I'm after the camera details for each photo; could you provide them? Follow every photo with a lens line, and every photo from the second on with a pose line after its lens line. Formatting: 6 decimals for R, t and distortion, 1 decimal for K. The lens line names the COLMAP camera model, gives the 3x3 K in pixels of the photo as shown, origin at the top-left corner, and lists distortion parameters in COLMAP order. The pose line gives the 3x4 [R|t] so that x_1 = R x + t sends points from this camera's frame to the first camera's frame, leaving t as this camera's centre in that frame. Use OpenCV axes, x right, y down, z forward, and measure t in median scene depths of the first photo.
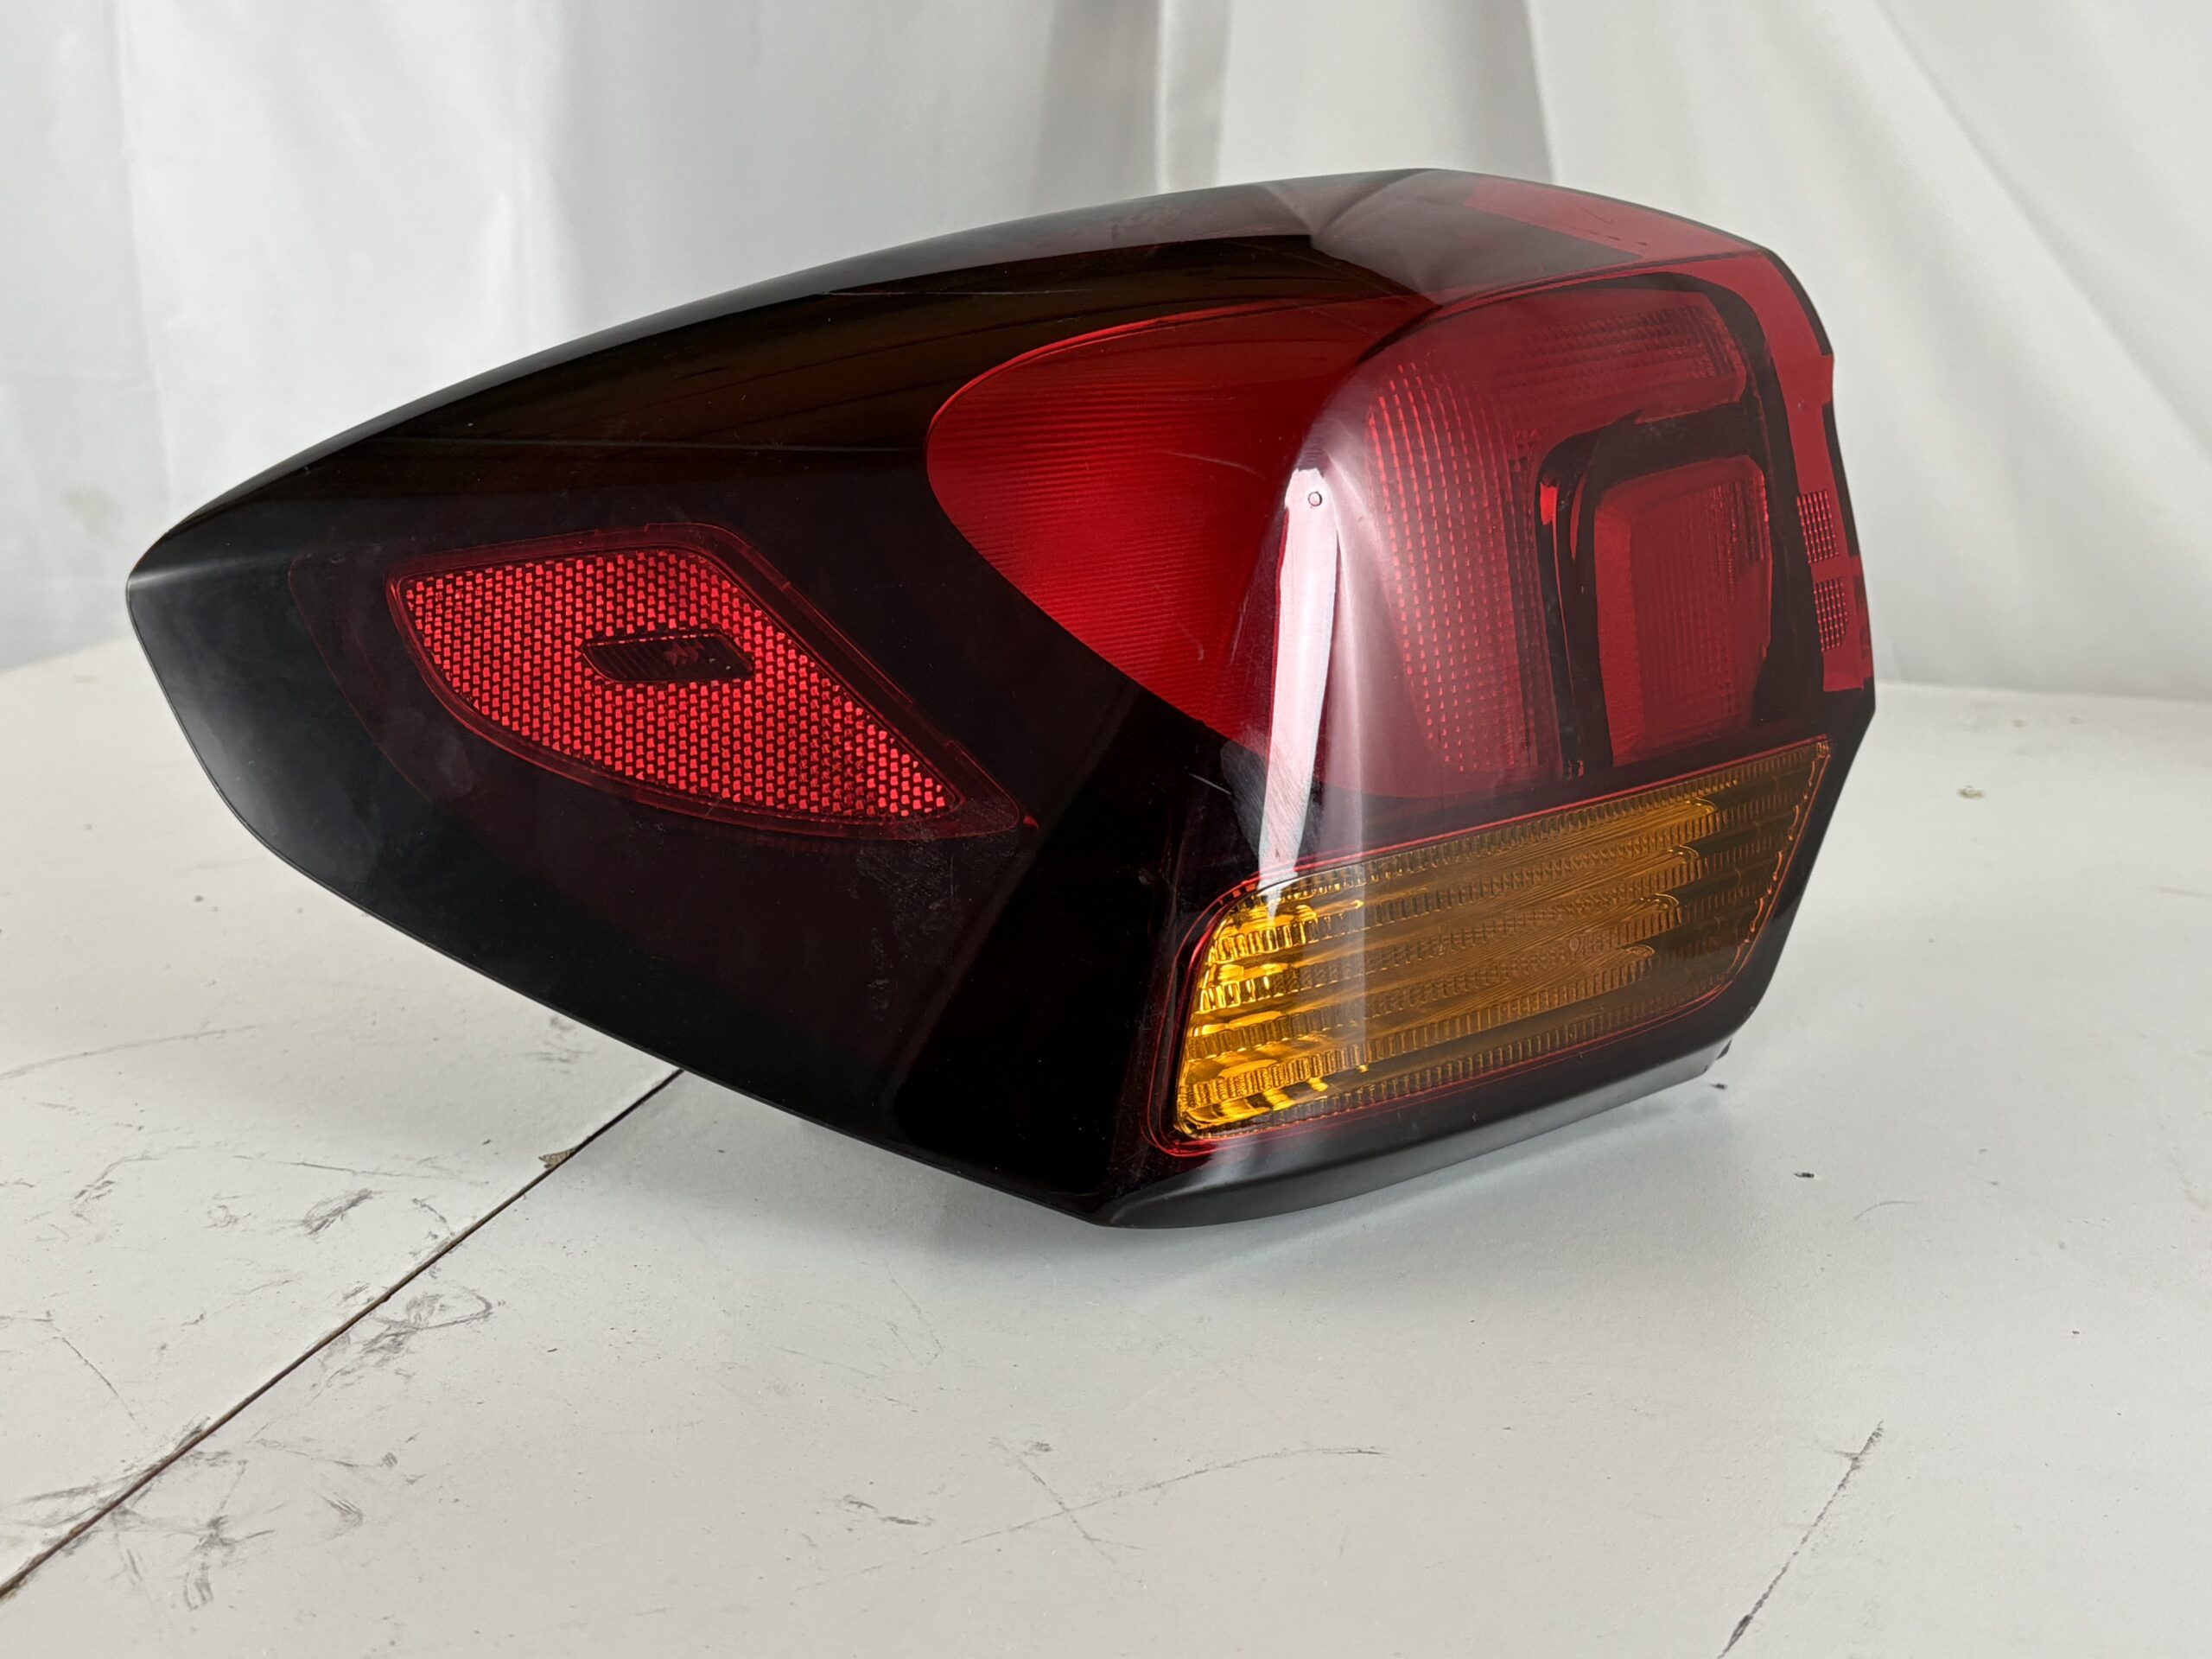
lens RADIAL K [[2865.8, 0, 1106.0], [0, 2865.8, 829.5], [0, 0, 1]] dist [0.147218, -0.688551]
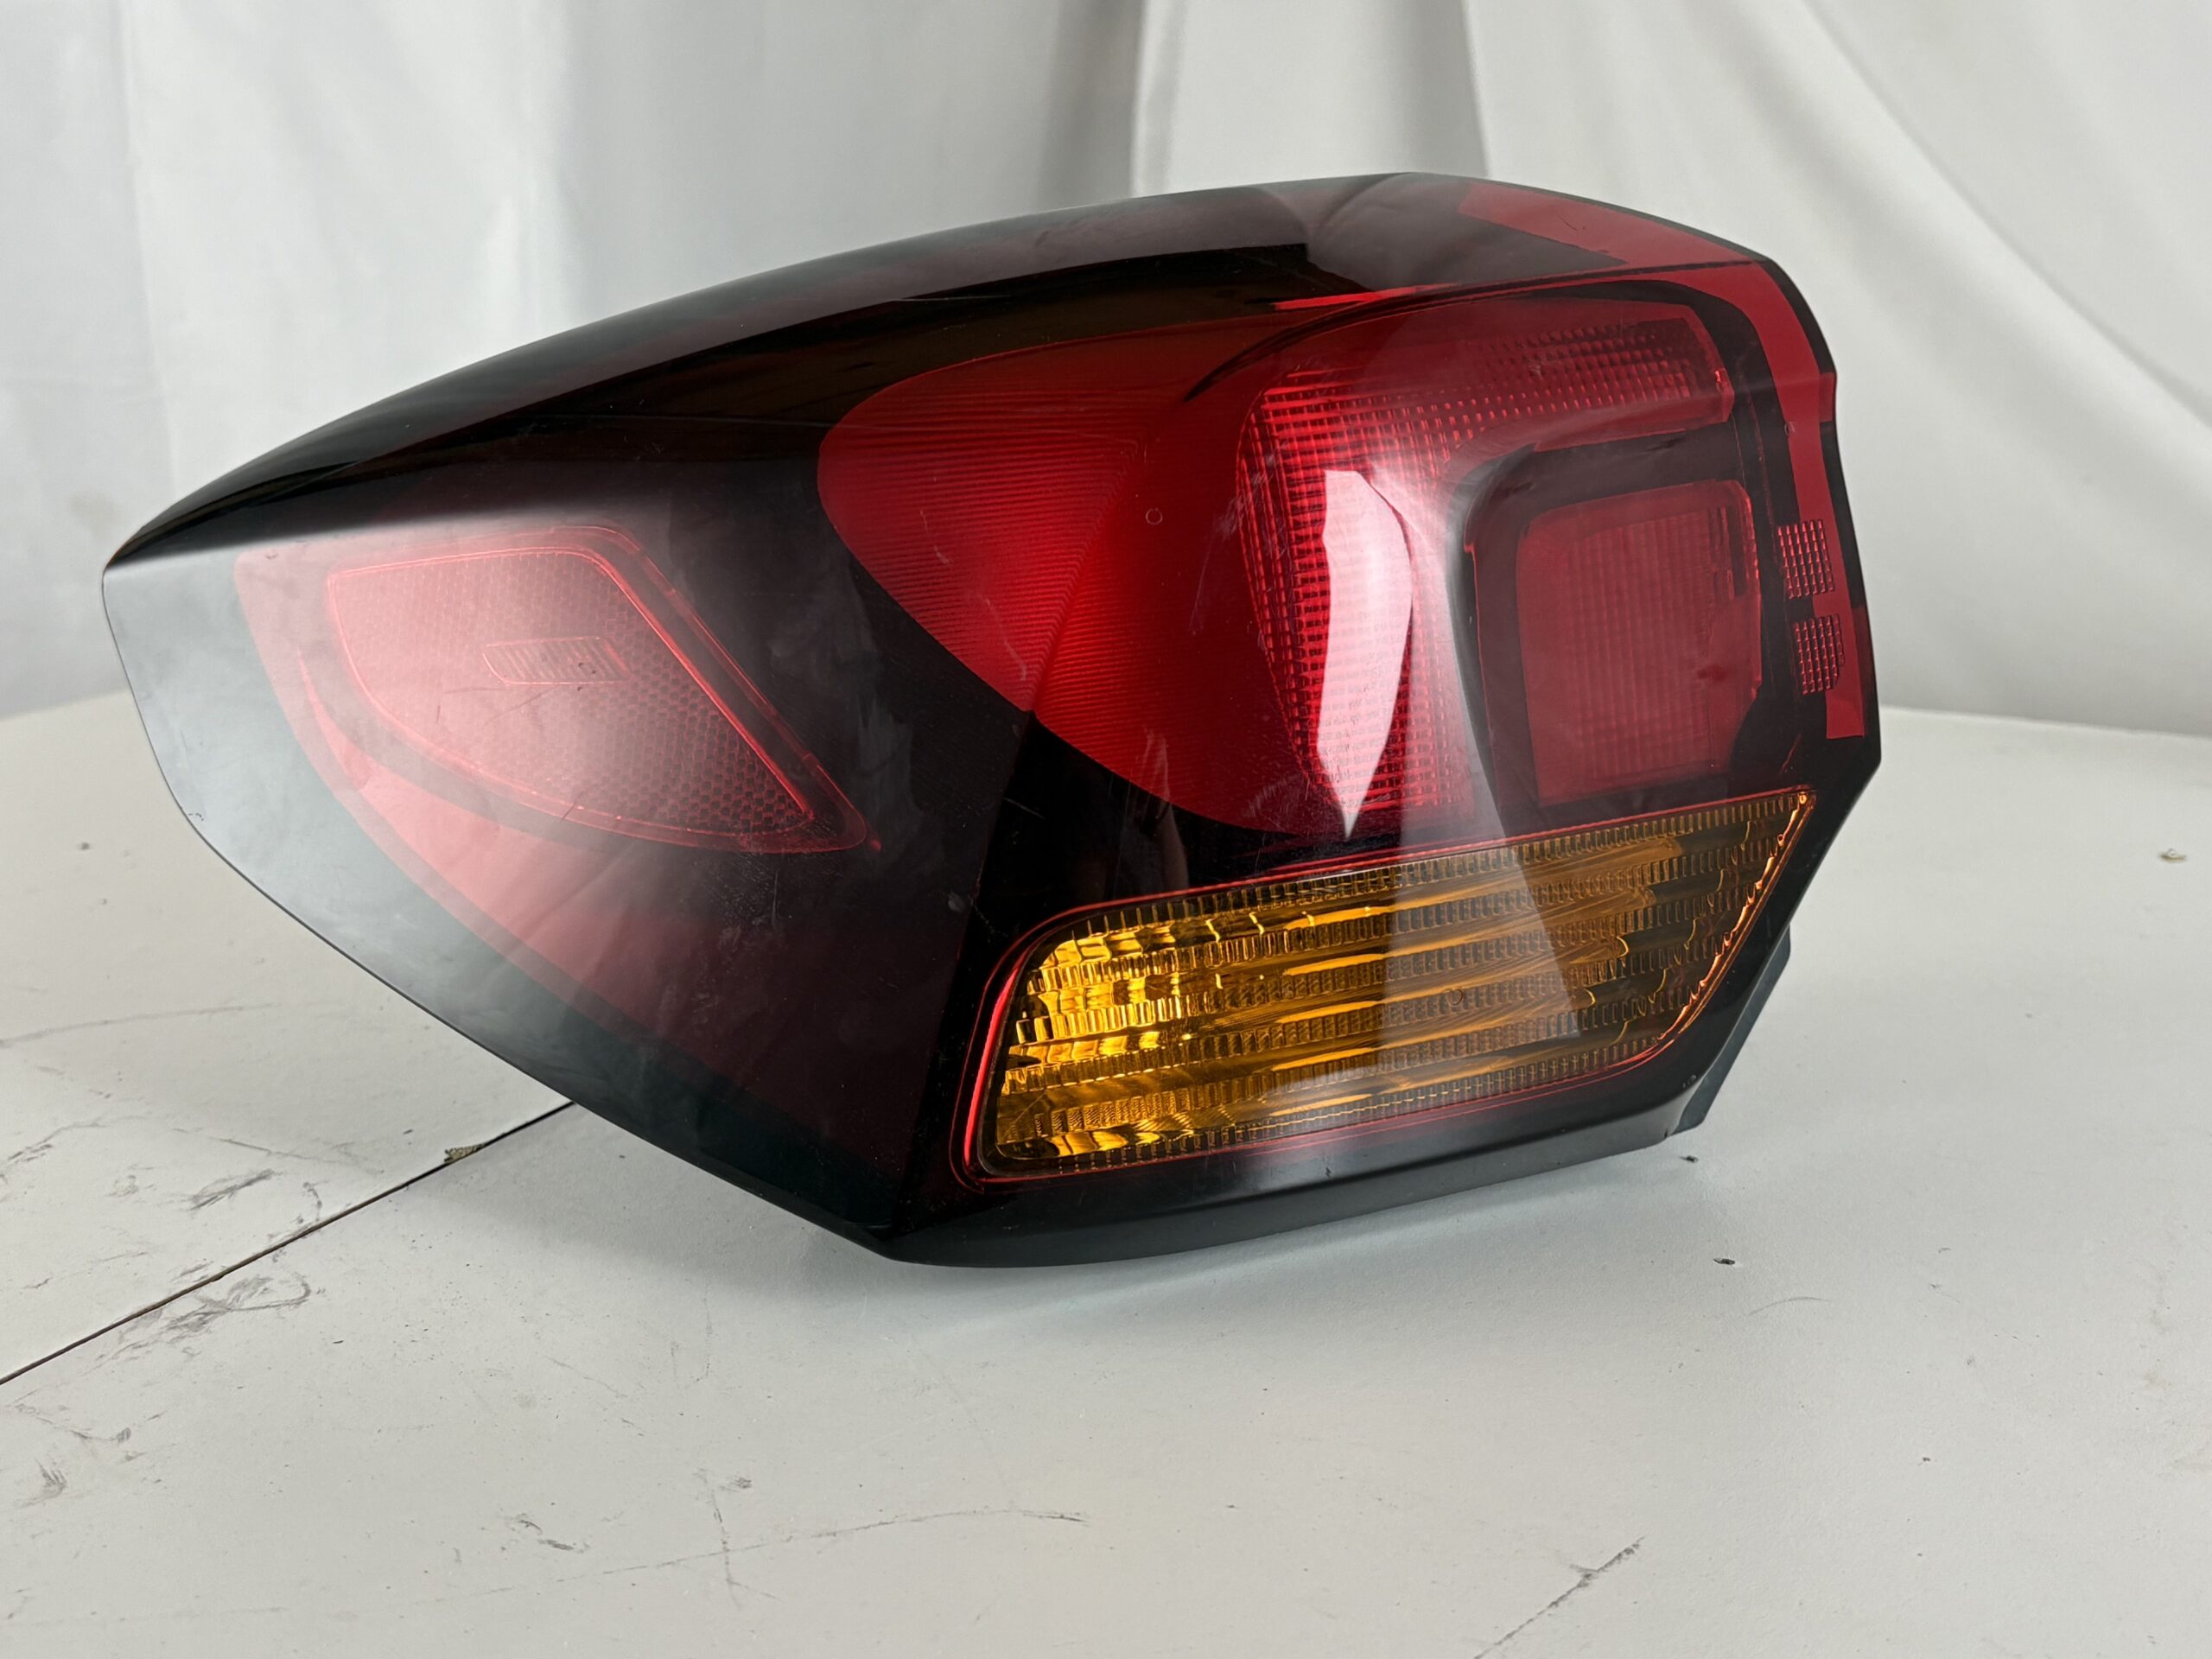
lens RADIAL K [[2865.8, 0, 1106.0], [0, 2865.8, 829.5], [0, 0, 1]] dist [0.147218, -0.688551]
pose [[0.977626, 0.044585, -0.205571, 0.223616], [-0.045323, 0.998972, 0.001119, -0.009671], [0.205409, 0.008223, 0.978642, 0.055070]]
